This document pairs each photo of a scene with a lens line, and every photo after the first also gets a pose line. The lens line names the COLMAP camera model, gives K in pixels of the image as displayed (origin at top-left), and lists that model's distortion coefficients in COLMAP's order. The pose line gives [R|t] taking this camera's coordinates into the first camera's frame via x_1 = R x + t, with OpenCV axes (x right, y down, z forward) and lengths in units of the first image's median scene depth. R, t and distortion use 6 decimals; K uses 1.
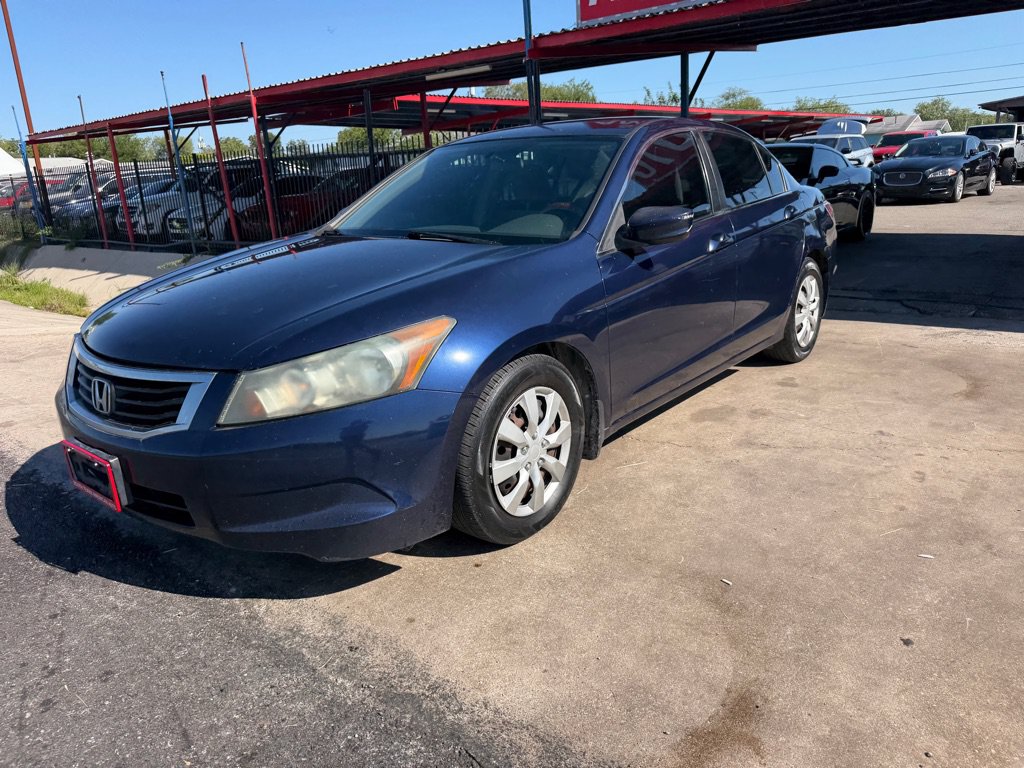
lens RADIAL K [[722.1, 0, 521.8], [0, 722.1, 378.1], [0, 0, 1]] dist [0.038076, -0.054849]
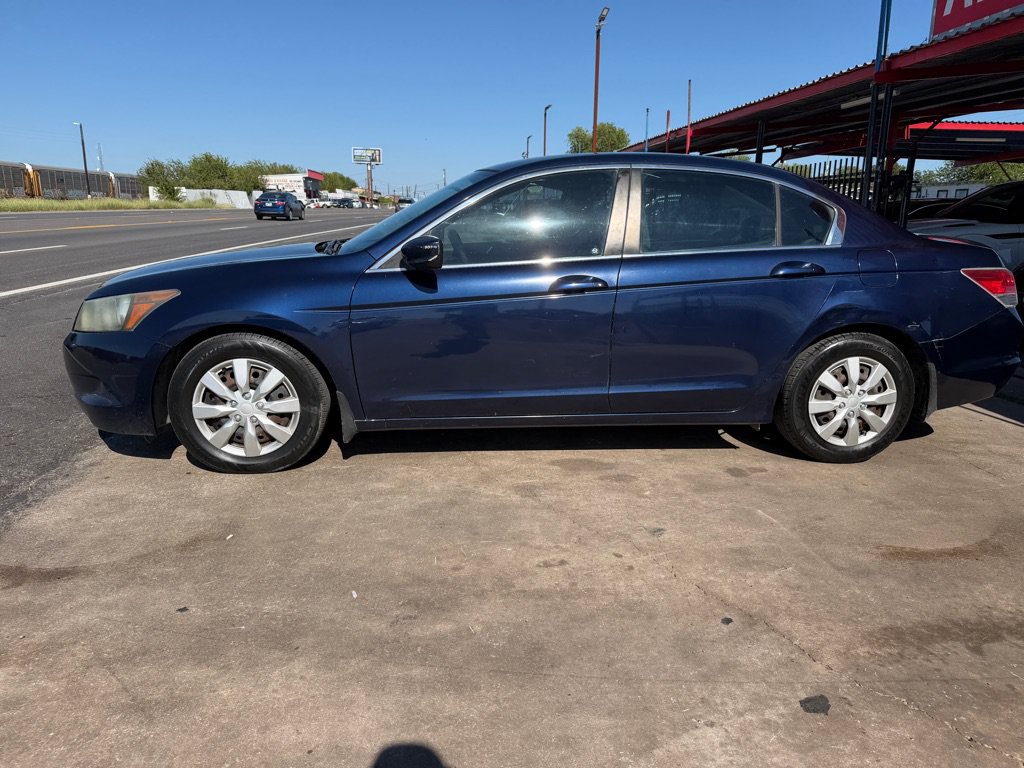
lens RADIAL K [[722.1, 0, 519.5], [0, 722.1, 386.5], [0, 0, 1]] dist [0.038076, -0.054849]
pose [[0.703669, 0.221347, -0.675170, 0.852339], [-0.238317, 0.968719, 0.069207, -0.098462], [0.669369, 0.112206, 0.734408, 0.251354]]
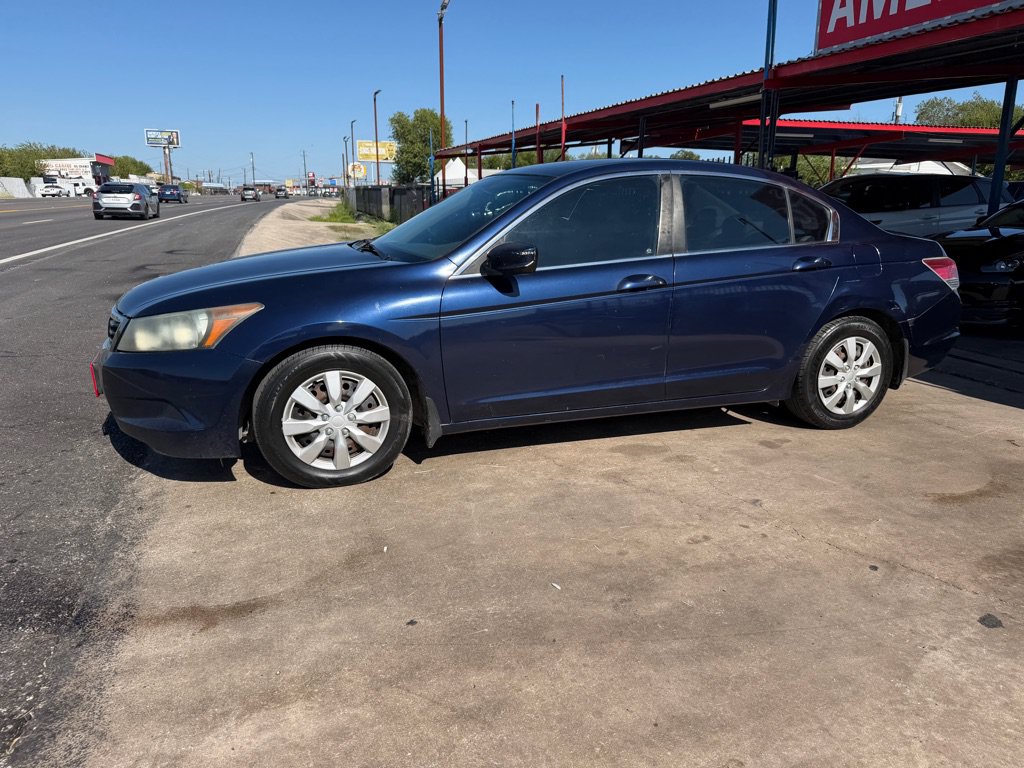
lens RADIAL K [[722.1, 0, 521.4], [0, 722.1, 387.6], [0, 0, 1]] dist [0.038076, -0.054849]
pose [[0.854695, 0.181963, -0.486196, 0.625650], [-0.187902, 0.981490, 0.037014, -0.044057], [0.483931, 0.059722, 0.873066, 0.025707]]
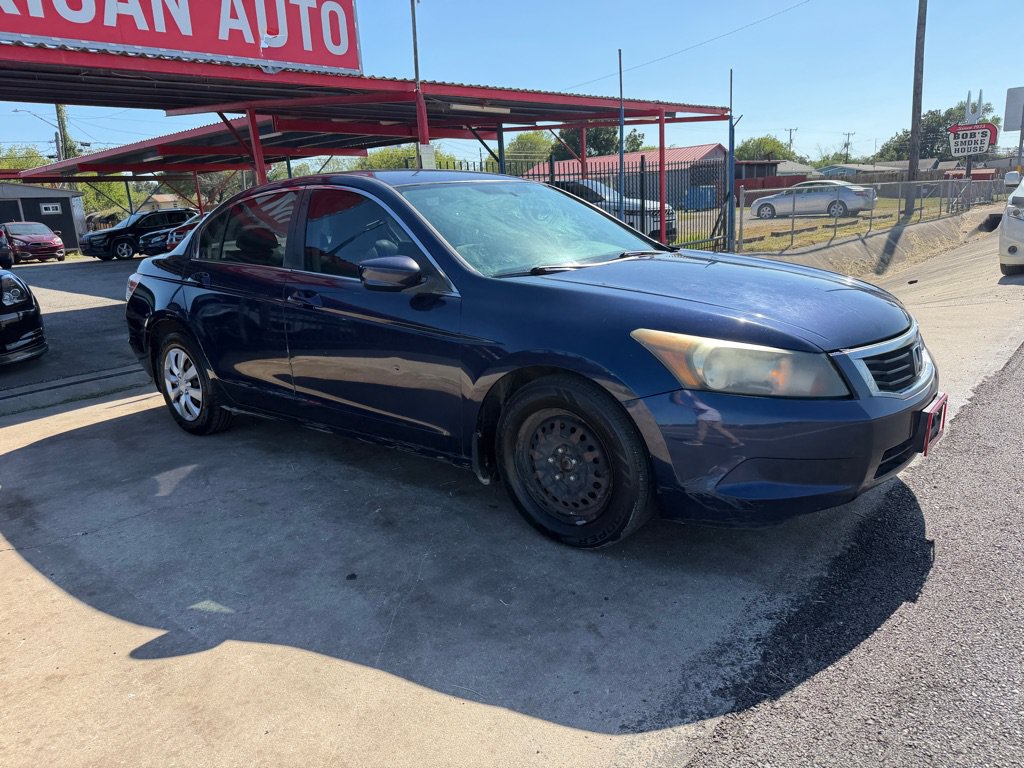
lens RADIAL K [[722.1, 0, 516.4], [0, 722.1, 378.9], [0, 0, 1]] dist [0.038076, -0.054849]
pose [[0.019256, -0.195830, 0.980449, -1.094915], [0.328154, 0.927545, 0.178818, -0.232511], [-0.944428, 0.318295, 0.082123, 0.950398]]
